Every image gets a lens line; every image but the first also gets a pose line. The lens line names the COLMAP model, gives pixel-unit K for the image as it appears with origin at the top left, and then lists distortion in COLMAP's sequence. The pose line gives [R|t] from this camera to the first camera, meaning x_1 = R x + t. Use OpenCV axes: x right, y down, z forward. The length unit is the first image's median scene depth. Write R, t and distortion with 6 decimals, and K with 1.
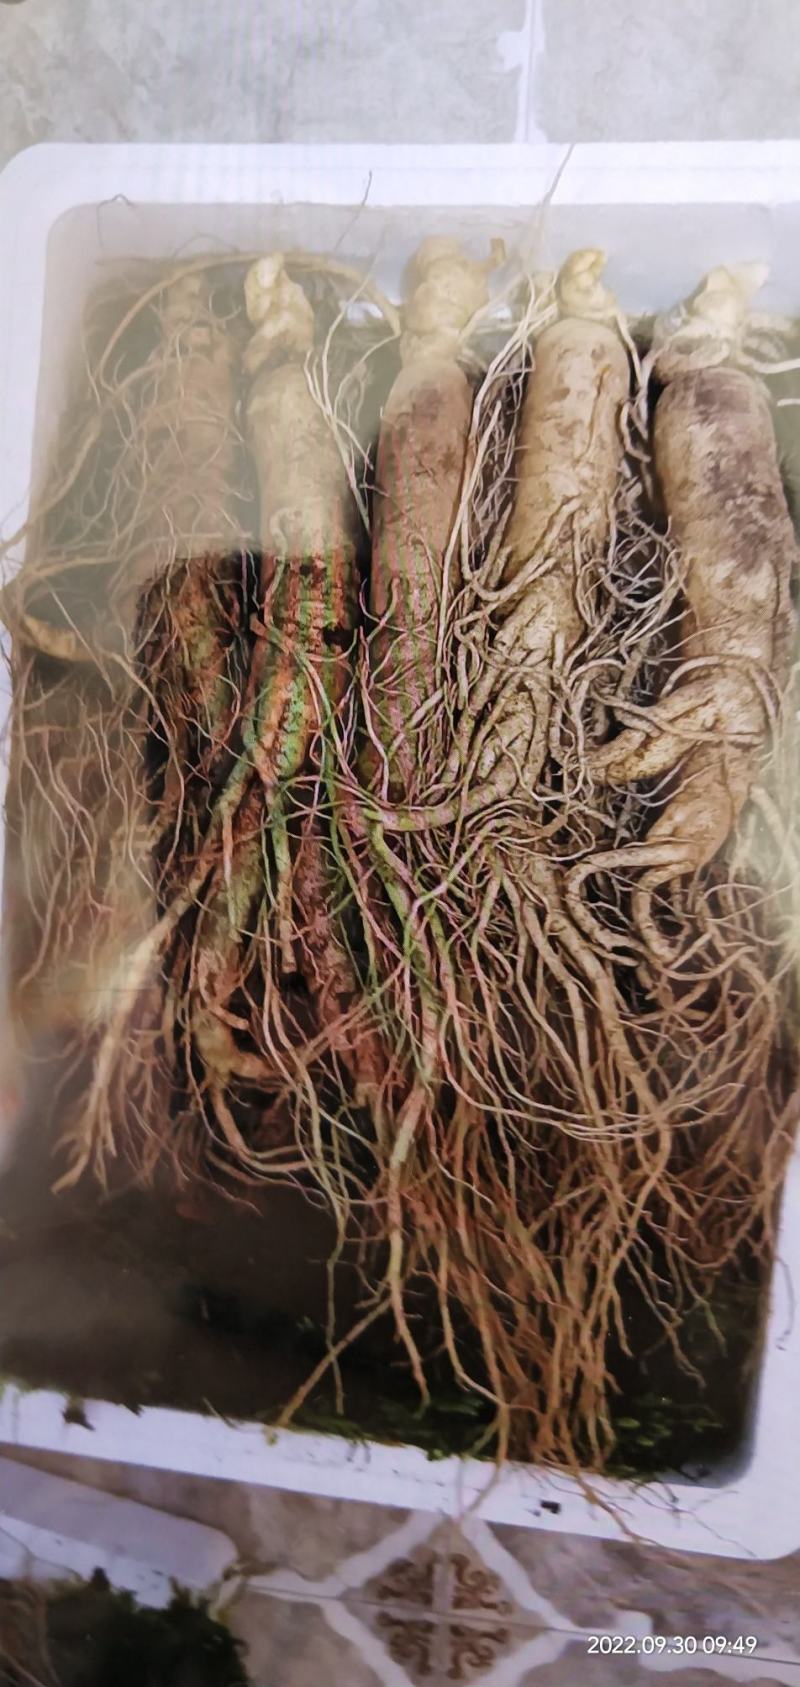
lens RADIAL K [[1268.5, 0, 396.4], [0, 1268.5, 906.8], [0, 0, 1]] dist [-0.000773, 0.000533]
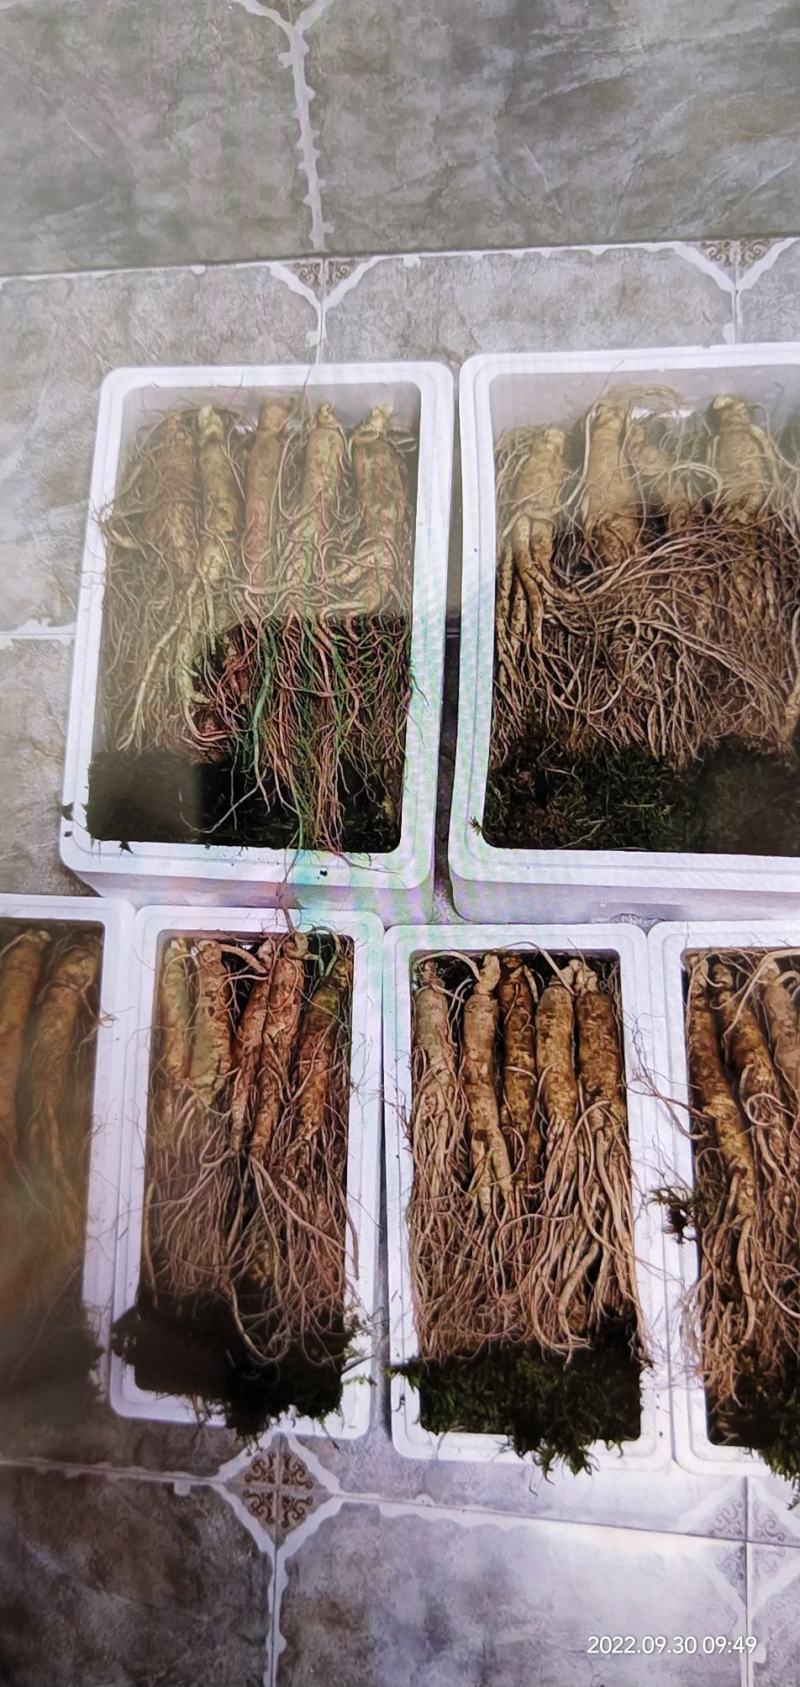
lens RADIAL K [[1268.5, 0, 396.4], [0, 1268.5, 906.8], [0, 0, 1]] dist [-0.000773, 0.000533]
pose [[0.999121, -0.021689, 0.035884, 0.183549], [0.028133, 0.981353, -0.190146, 1.065547], [-0.031091, 0.190988, 0.981100, -1.460981]]
